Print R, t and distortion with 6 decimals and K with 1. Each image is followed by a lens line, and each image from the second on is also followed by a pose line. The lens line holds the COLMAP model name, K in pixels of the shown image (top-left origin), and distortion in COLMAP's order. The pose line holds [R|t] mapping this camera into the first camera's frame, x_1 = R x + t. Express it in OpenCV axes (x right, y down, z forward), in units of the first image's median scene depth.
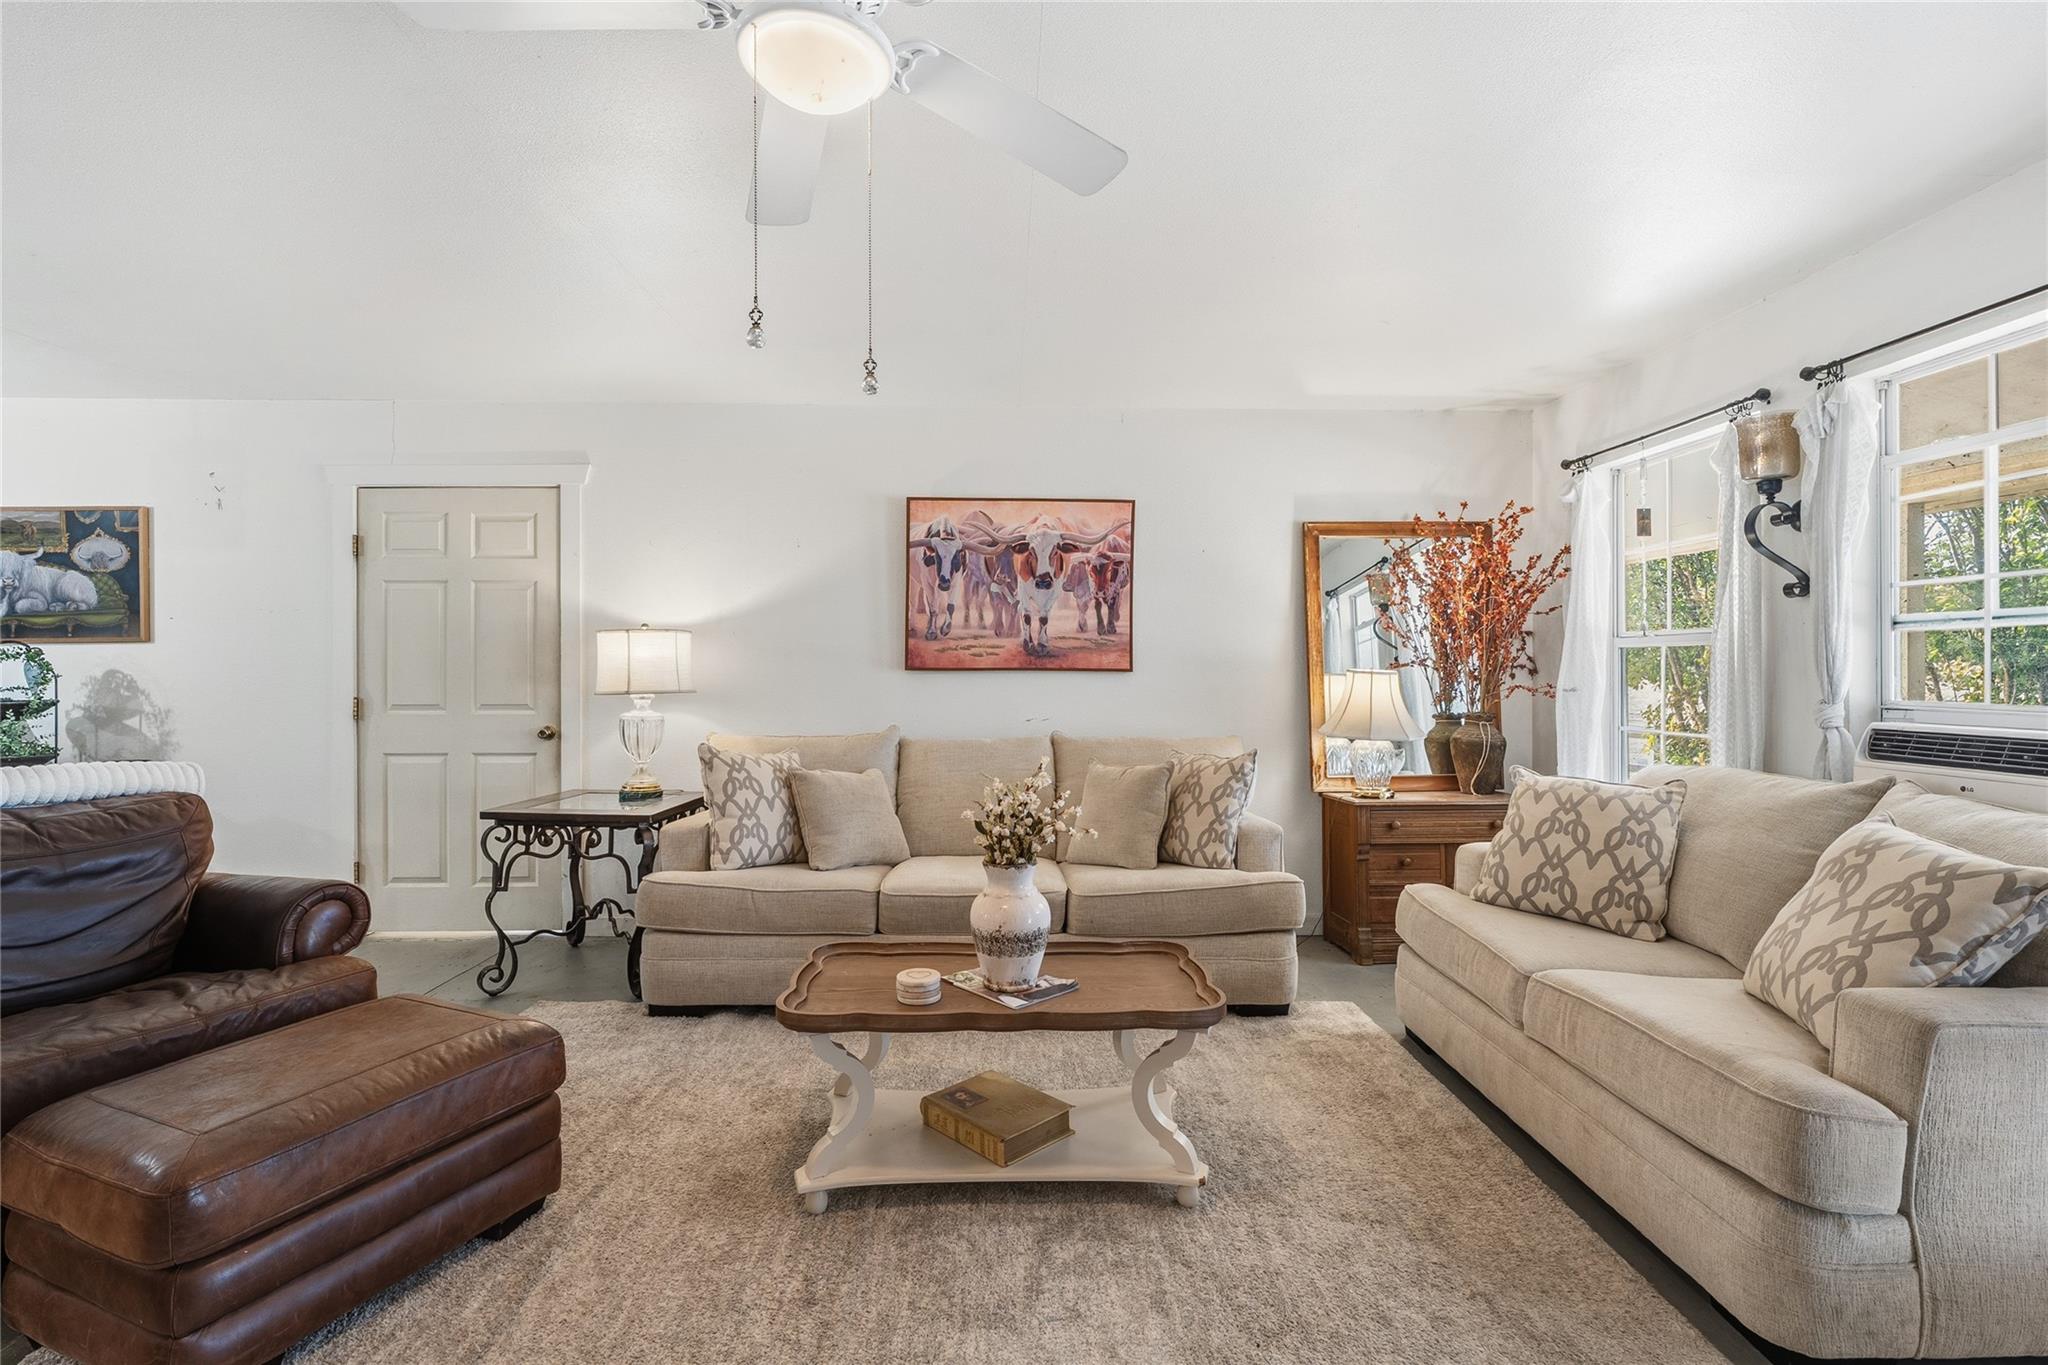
lens RADIAL K [[928.5, 0, 1024.9], [0, 928.5, 674.9], [0, 0, 1]] dist [-0.008411, 0.001303]
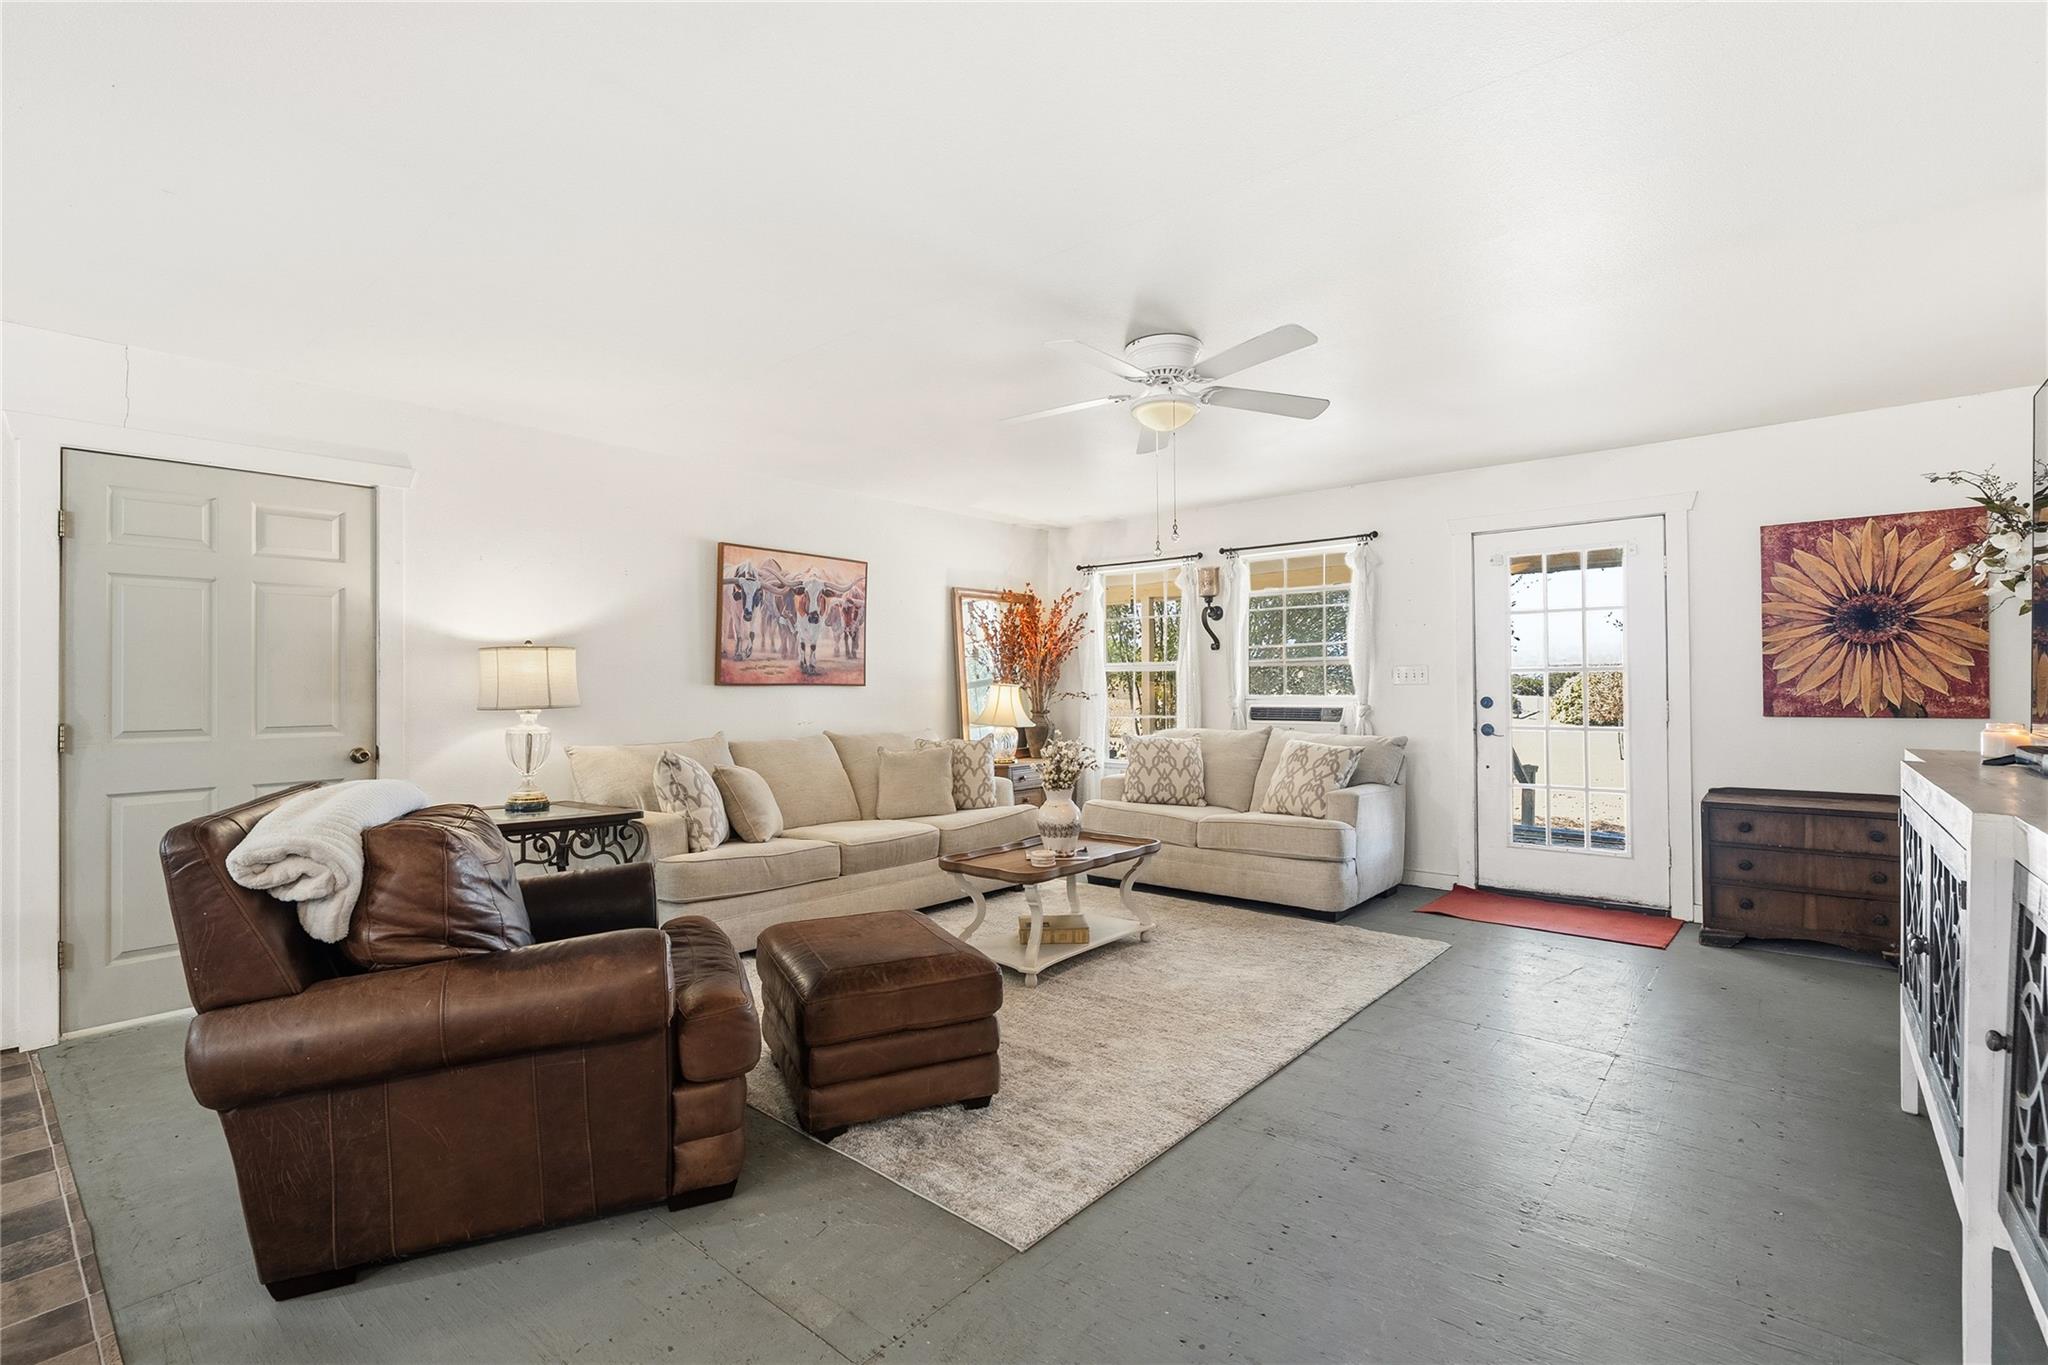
lens RADIAL K [[928.5, 0, 1029.0], [0, 928.5, 670.1], [0, 0, 1]] dist [-0.008411, 0.001303]
pose [[0.663707, 0.008951, 0.747939, -0.773563], [0.010050, 0.999731, -0.020883, 0.004032], [-0.747925, 0.021377, 0.663439, -0.094293]]
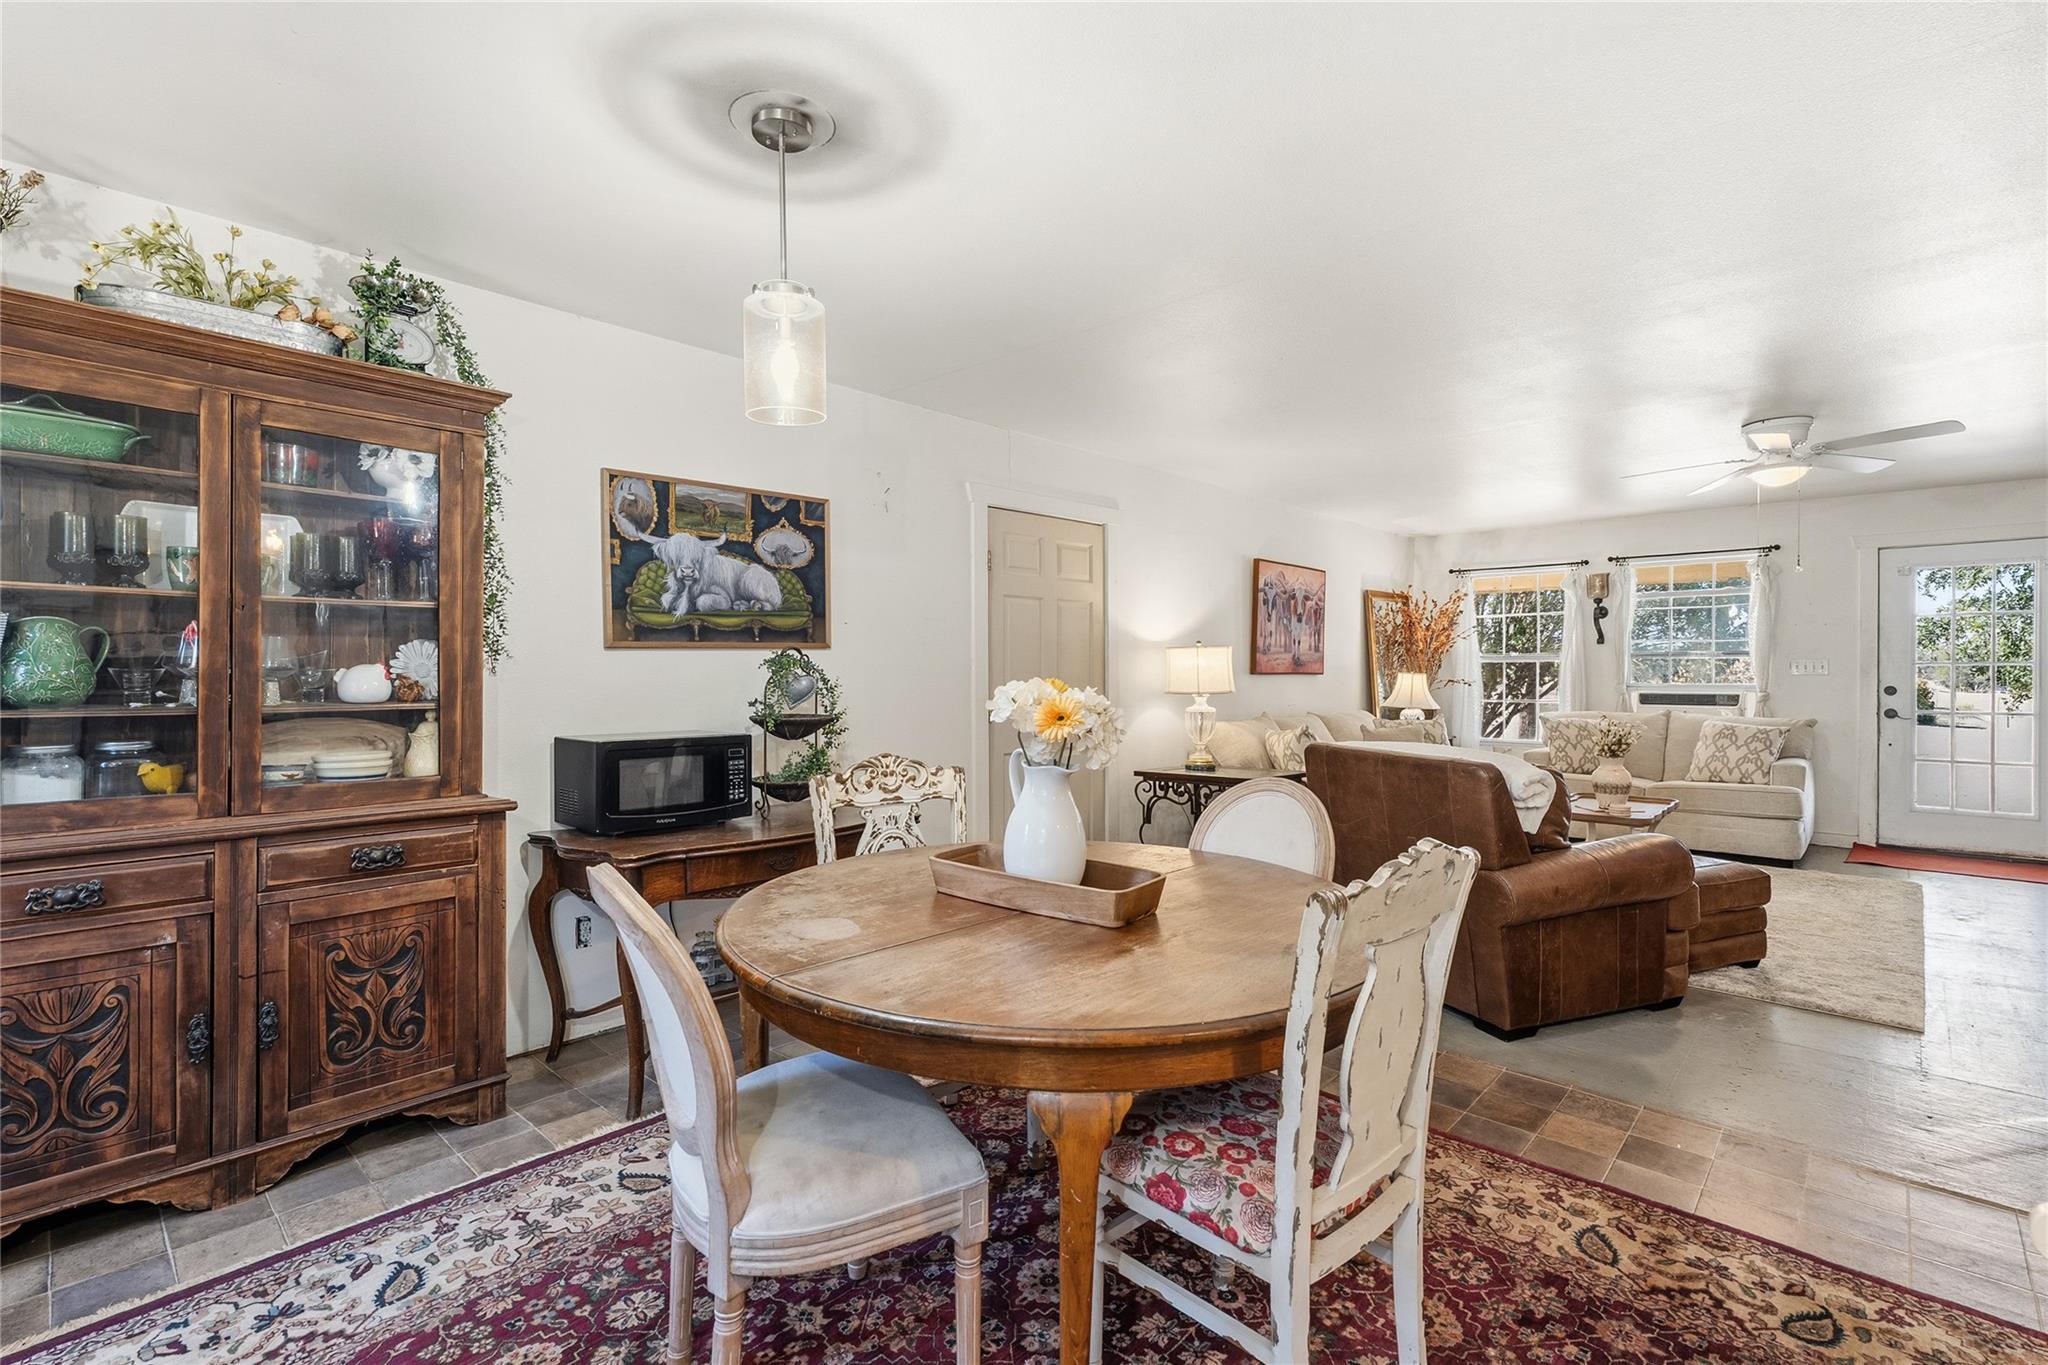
lens RADIAL K [[928.5, 0, 1025.1], [0, 928.5, 684.1], [0, 0, 1]] dist [-0.008411, 0.001303]
pose [[0.707744, -0.013085, 0.706348, -1.470668], [0.007135, 0.999910, 0.011373, -0.009601], [-0.706433, -0.003010, 0.707773, 0.212993]]
